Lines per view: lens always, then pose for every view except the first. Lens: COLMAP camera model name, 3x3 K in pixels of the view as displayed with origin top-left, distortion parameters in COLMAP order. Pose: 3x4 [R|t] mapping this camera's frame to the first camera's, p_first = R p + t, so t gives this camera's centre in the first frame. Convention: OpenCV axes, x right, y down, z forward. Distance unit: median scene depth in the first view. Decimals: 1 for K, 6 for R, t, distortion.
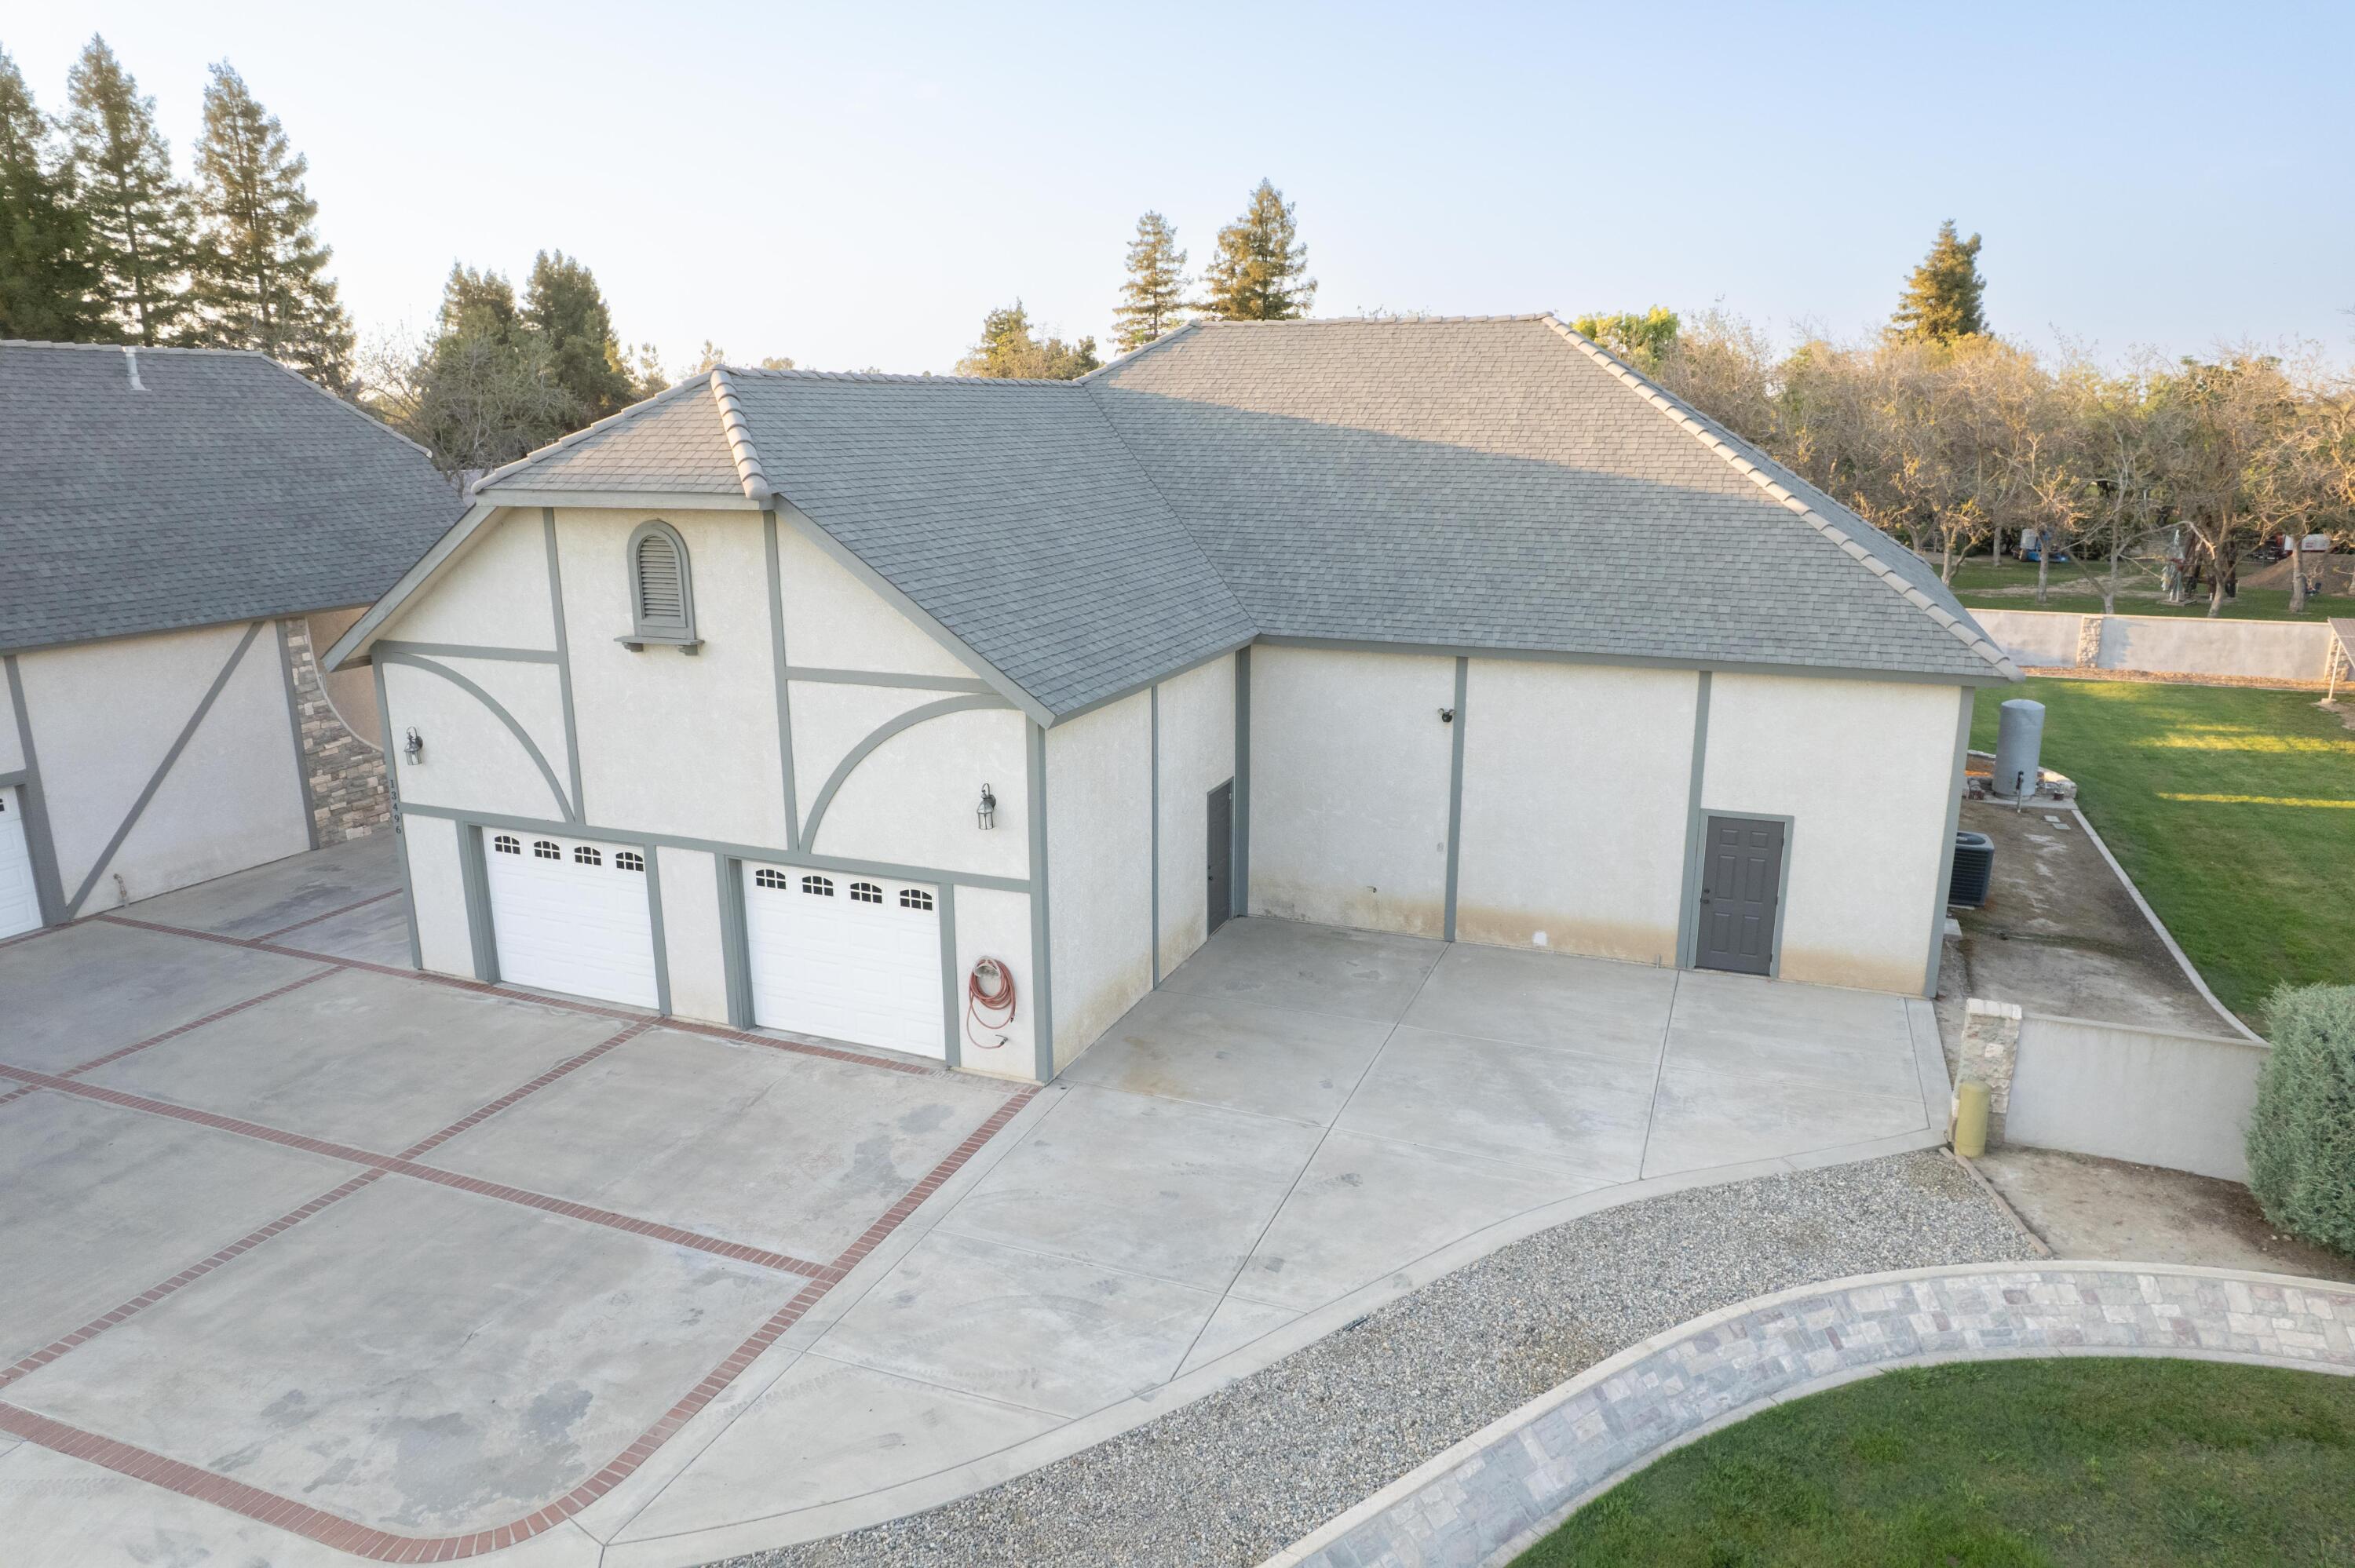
lens RADIAL K [[1475.1, 0, 1195.5], [0, 1475.1, 791.7], [0, 0, 1]] dist [-0.063720, 0.053311]
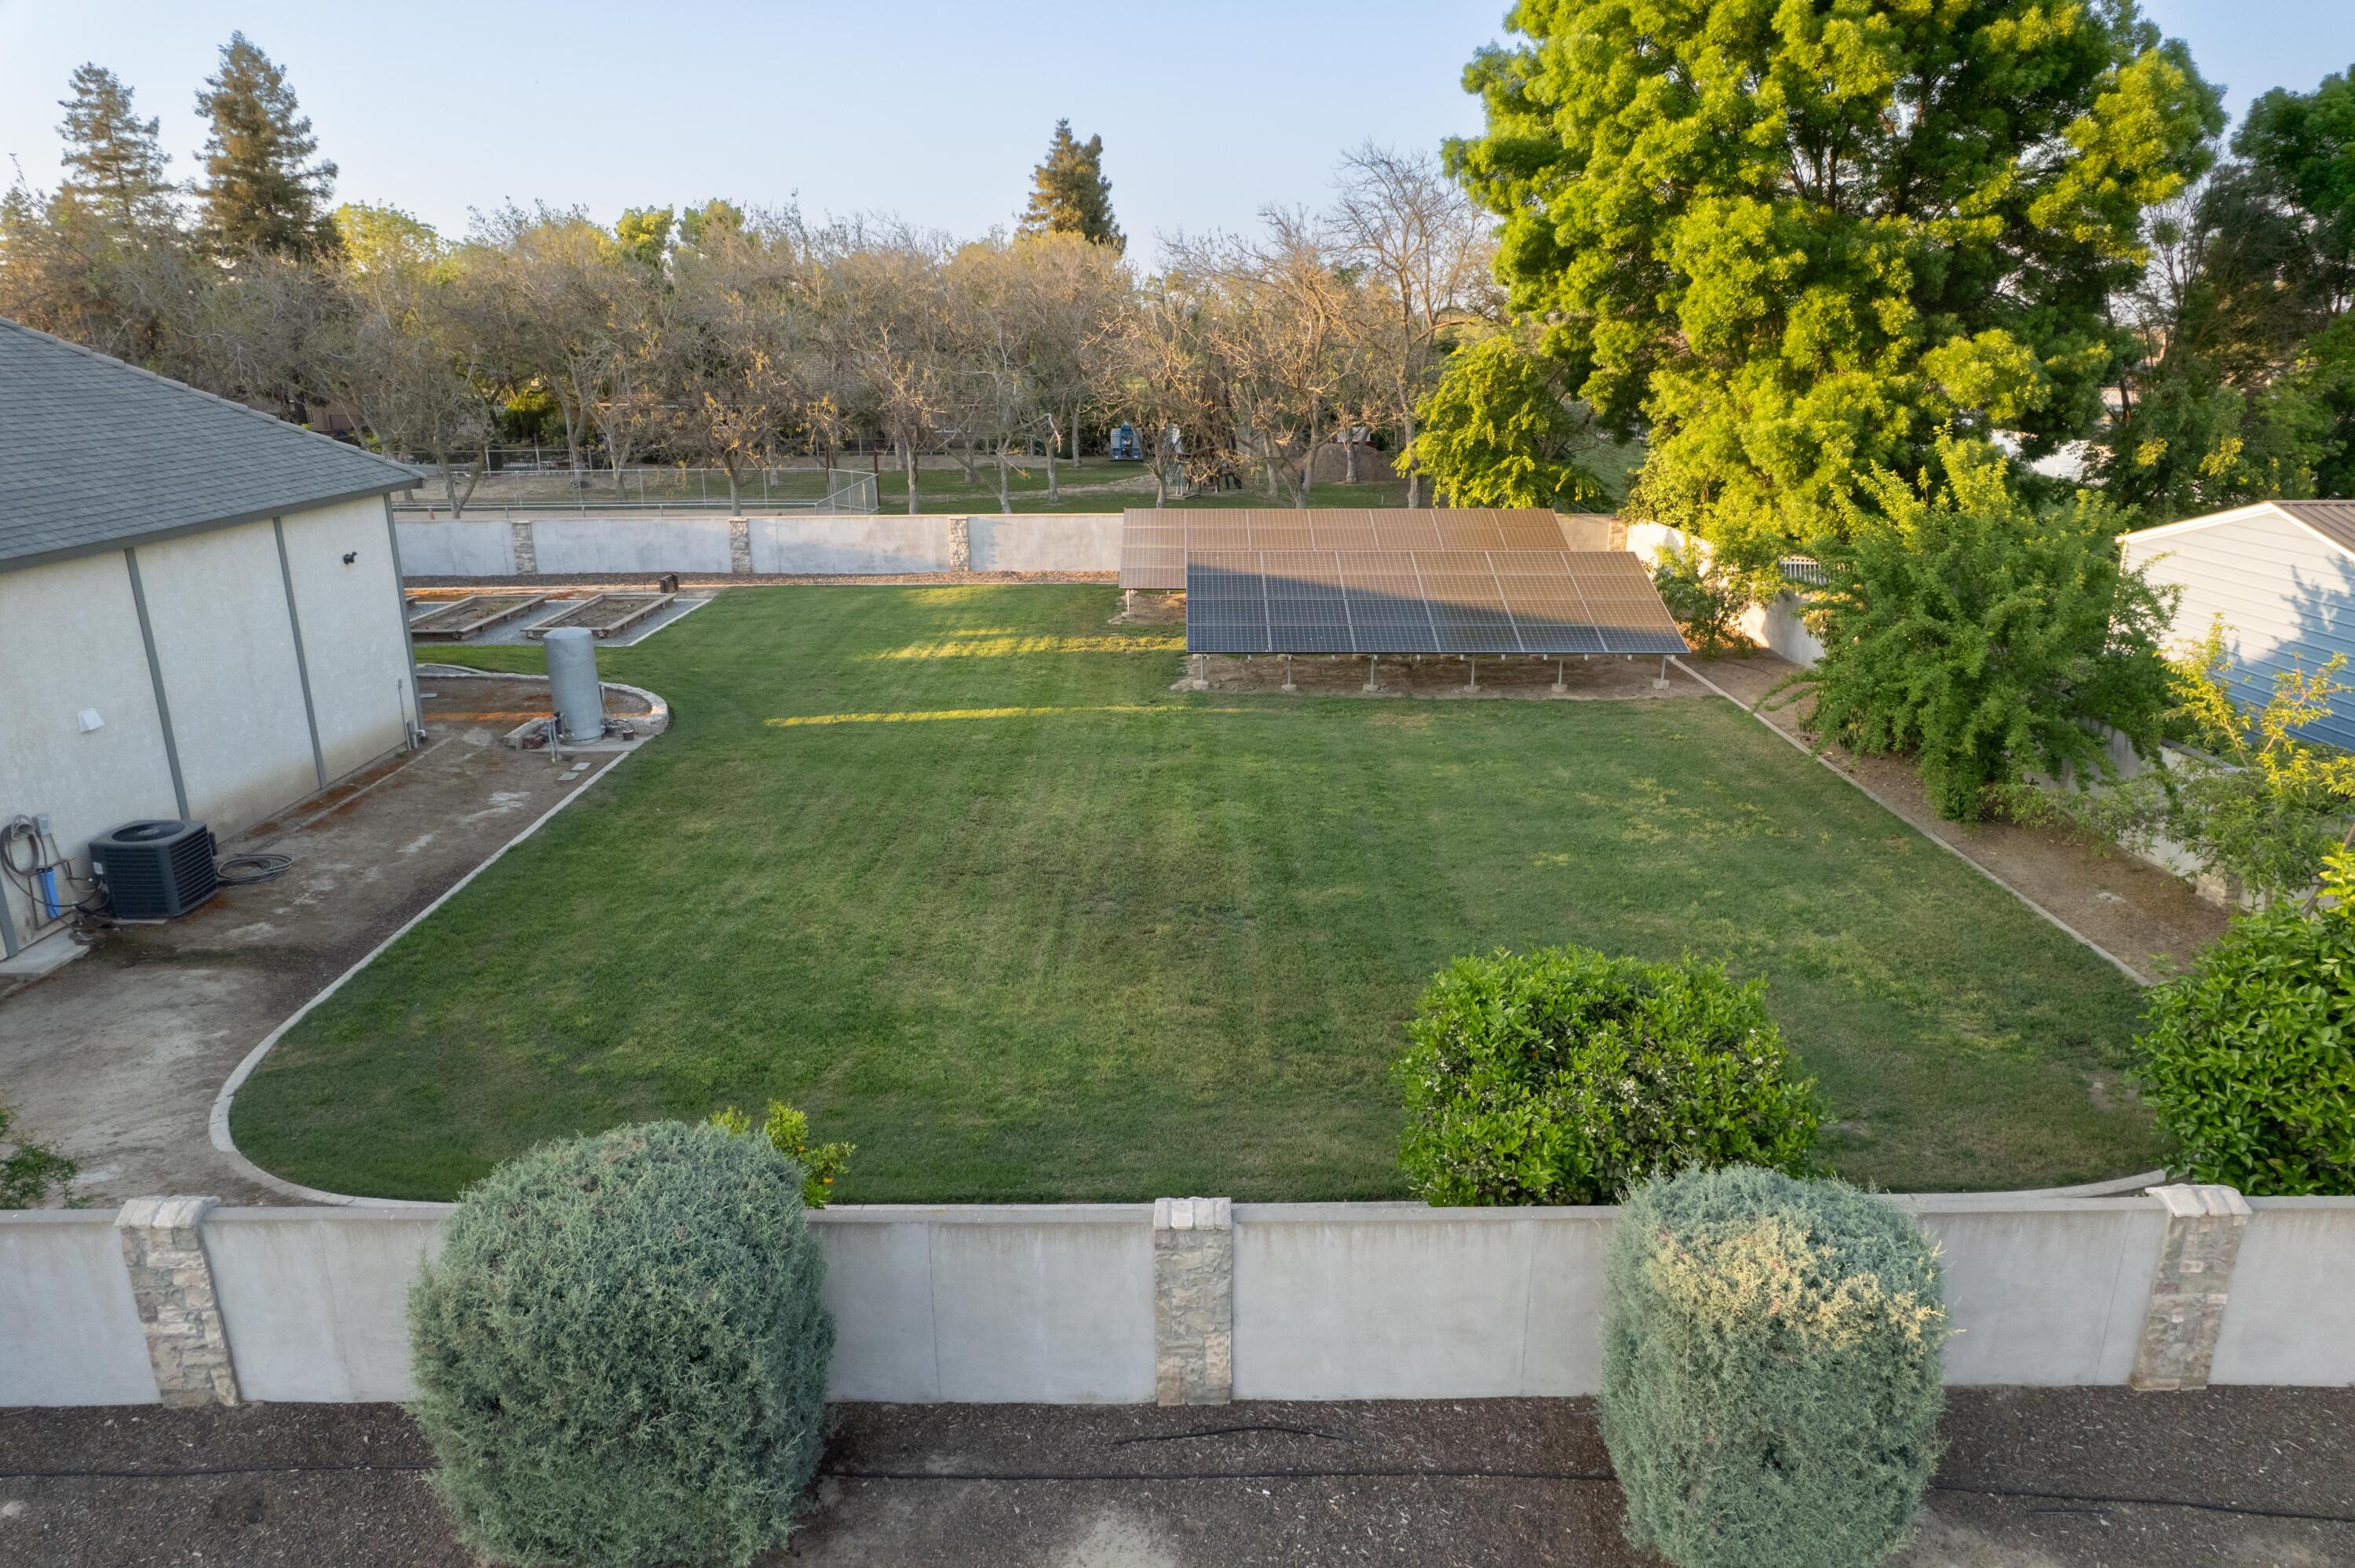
lens RADIAL K [[1491.5, 0, 1177.5], [0, 1491.5, 784.0], [0, 0, 1]] dist [-0.087576, 0.079080]
pose [[0.929479, -0.107360, 0.352906, 0.797828], [0.091099, 0.993884, 0.062419, 0.008924], [-0.357449, -0.025867, 0.933574, 0.091344]]
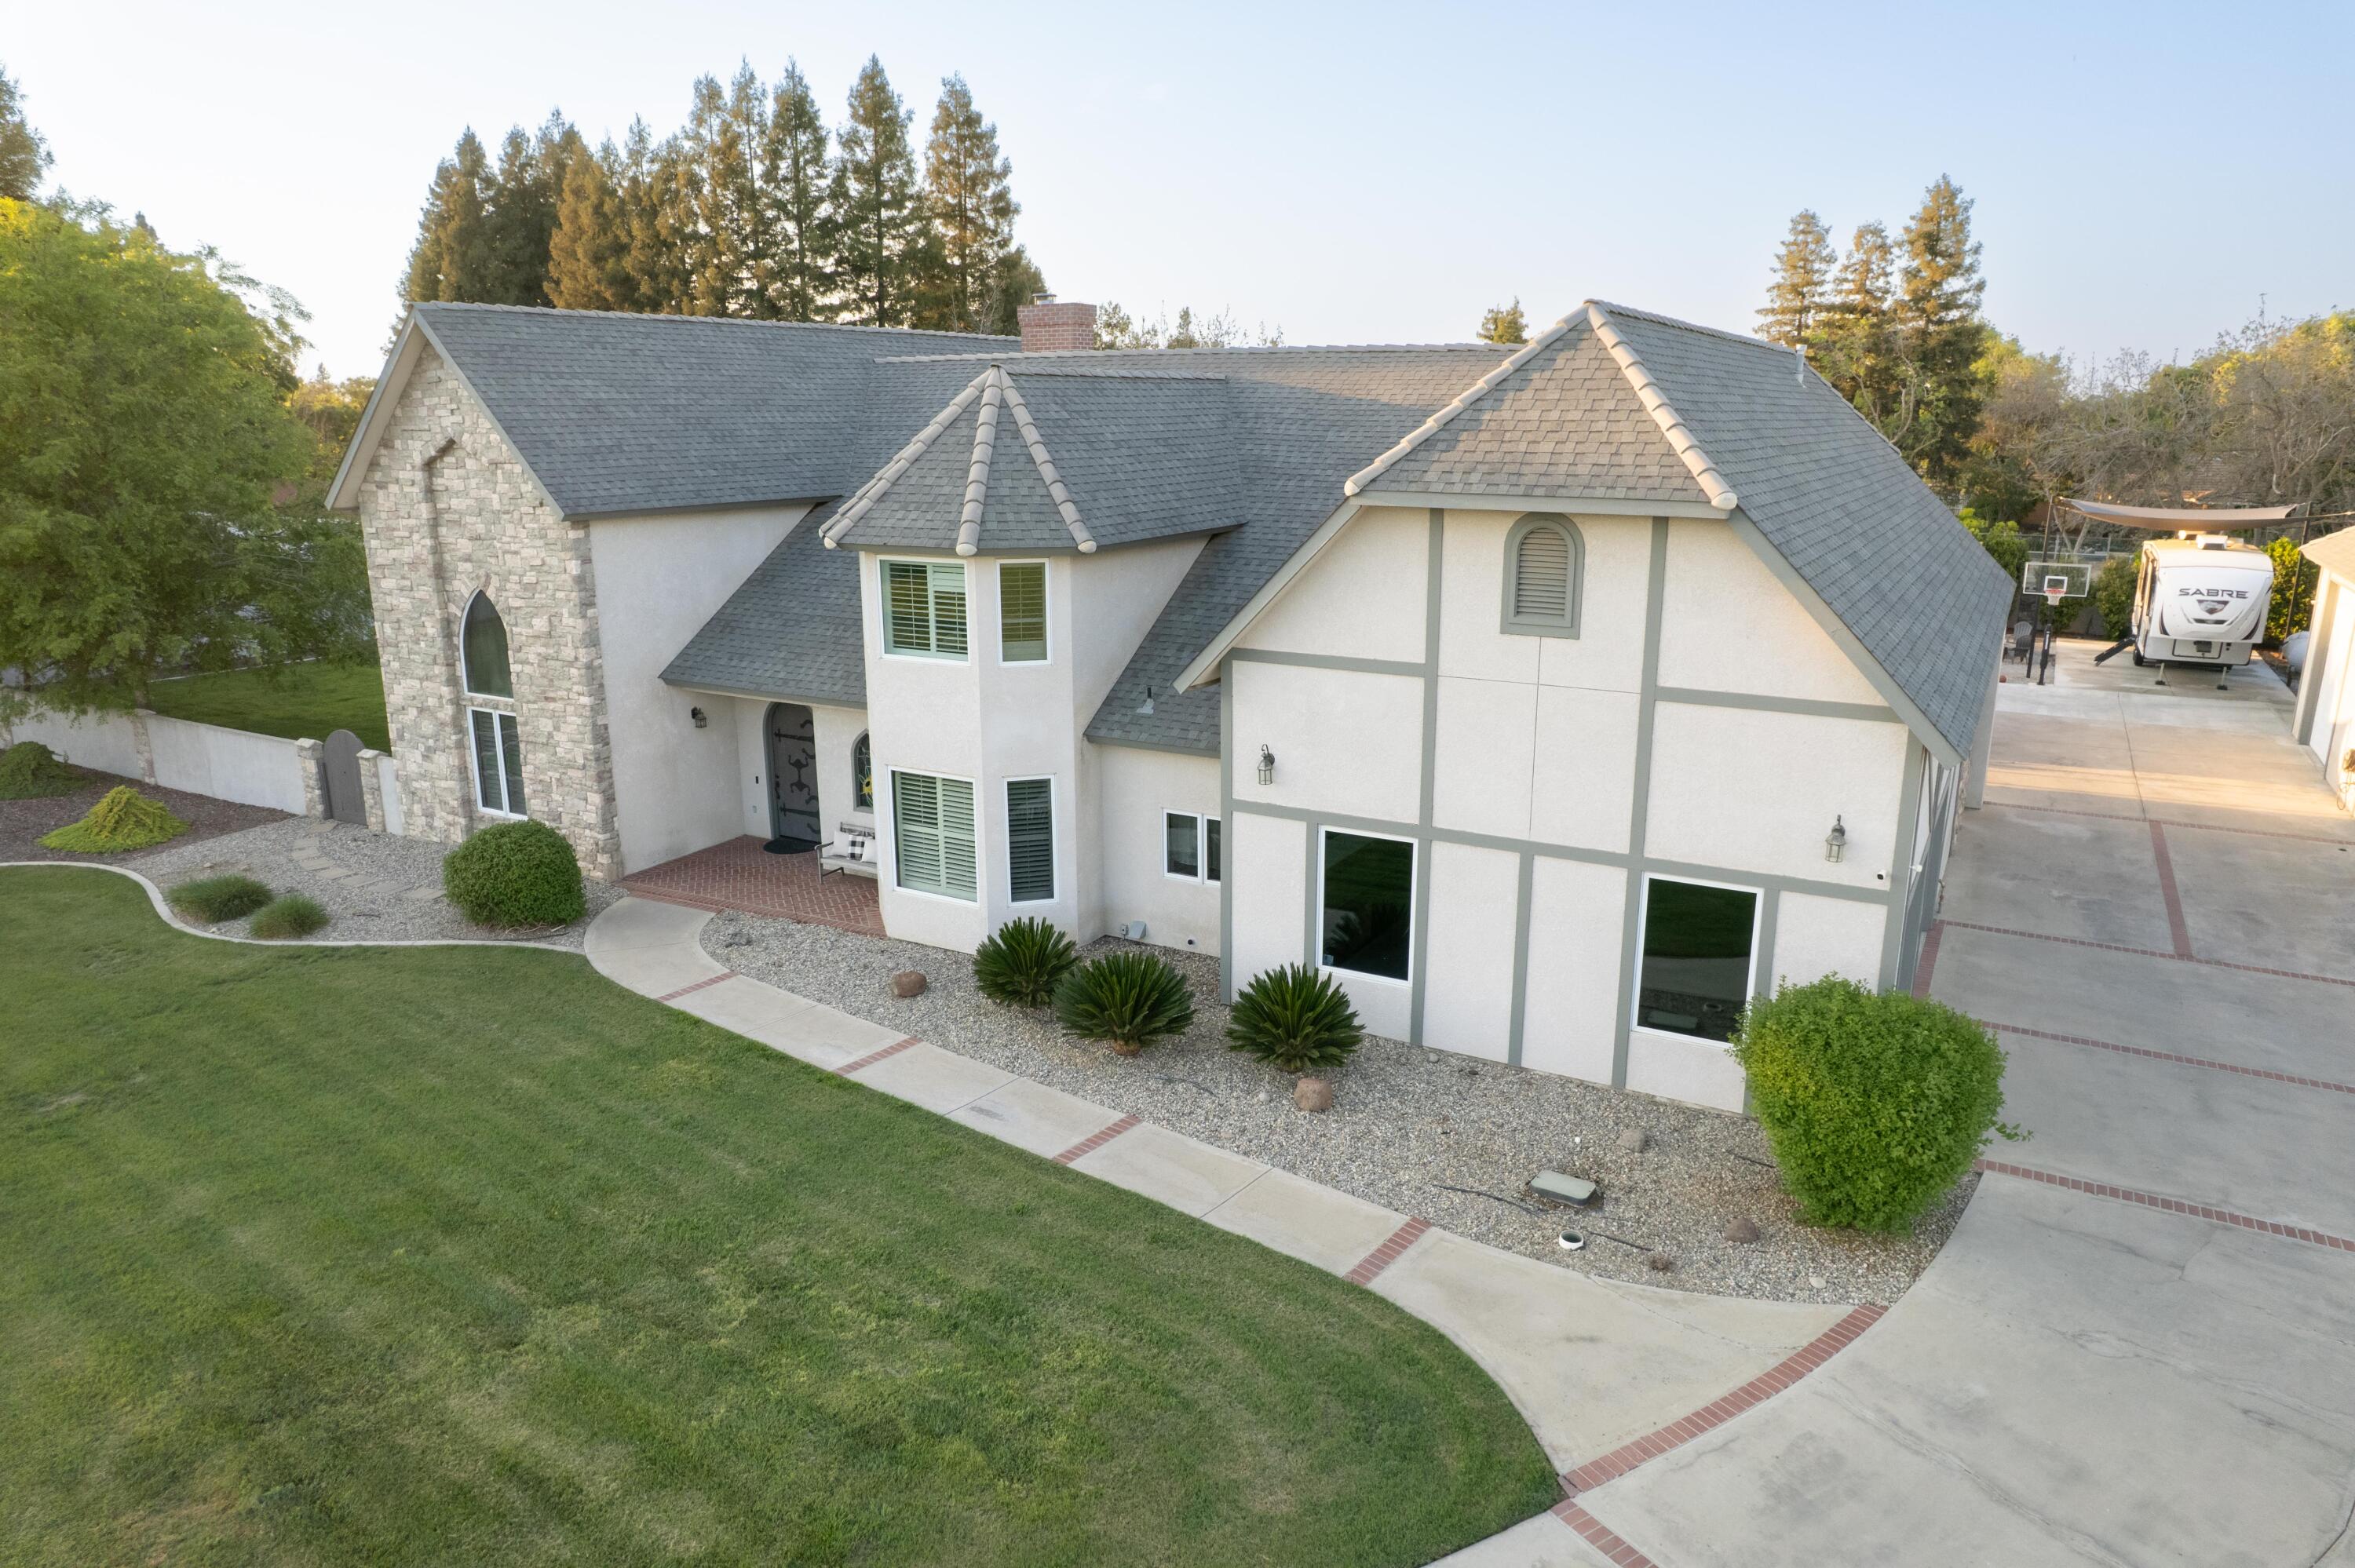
lens RADIAL K [[1491.5, 0, 1177.5], [0, 1491.5, 784.0], [0, 0, 1]] dist [-0.087576, 0.079080]
pose [[0.988772, 0.038688, -0.144337, -1.151437], [-0.039683, 0.999204, -0.004020, 0.018002], [0.144067, 0.009702, 0.989520, -0.064241]]
